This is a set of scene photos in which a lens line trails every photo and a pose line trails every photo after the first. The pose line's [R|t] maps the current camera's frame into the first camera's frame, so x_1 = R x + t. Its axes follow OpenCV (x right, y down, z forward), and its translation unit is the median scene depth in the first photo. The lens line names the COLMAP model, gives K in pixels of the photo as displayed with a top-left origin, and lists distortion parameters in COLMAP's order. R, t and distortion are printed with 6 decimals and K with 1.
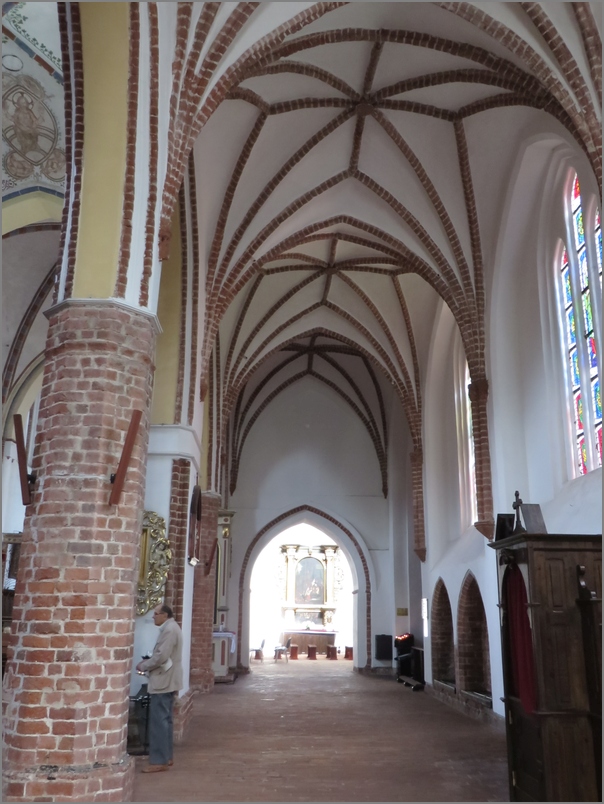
lens RADIAL K [[722.4, 0, 301.7], [0, 722.4, 401.2], [0, 0, 1]] dist [-0.002468, 0.007347]
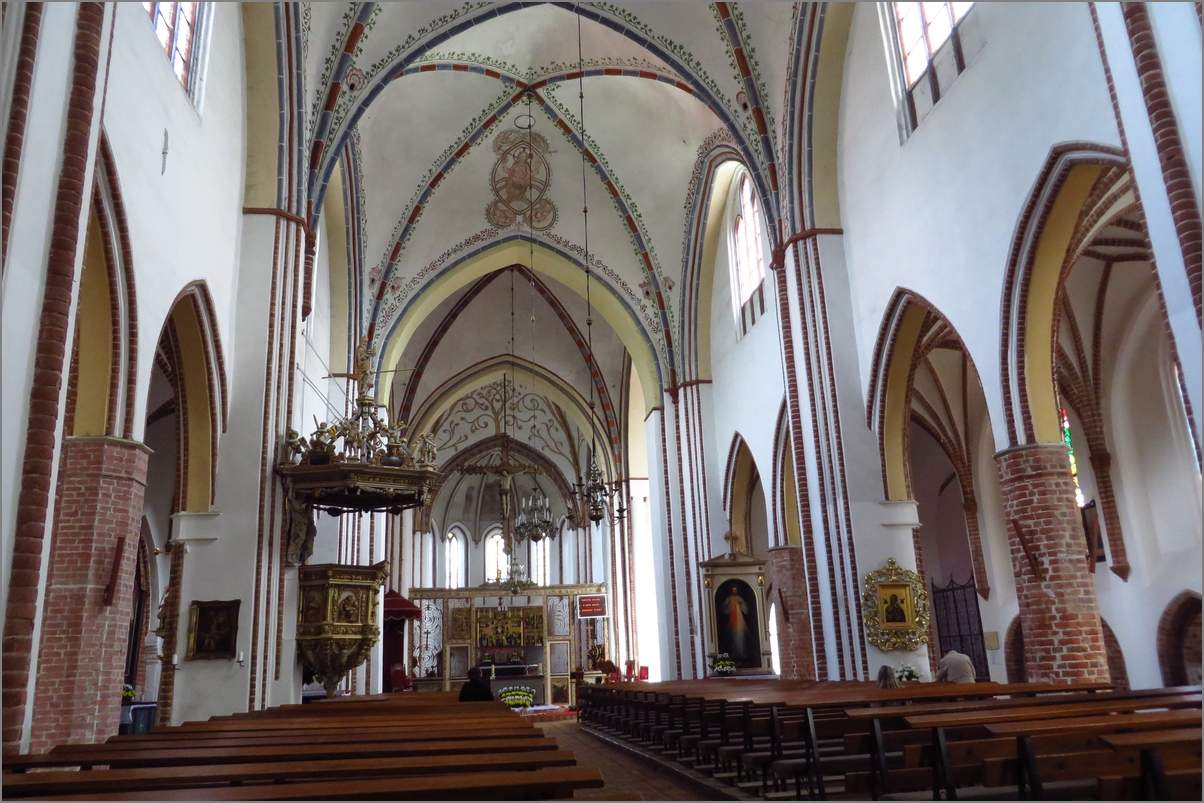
lens RADIAL K [[901.8, 0, 602.9], [0, 901.8, 397.6], [0, 0, 1]] dist [-0.008877, 0.000910]
pose [[0.992101, -0.018733, 0.124034, -0.813750], [0.019606, 0.999791, -0.005817, -0.134556], [-0.123899, 0.008203, 0.992261, -0.452838]]
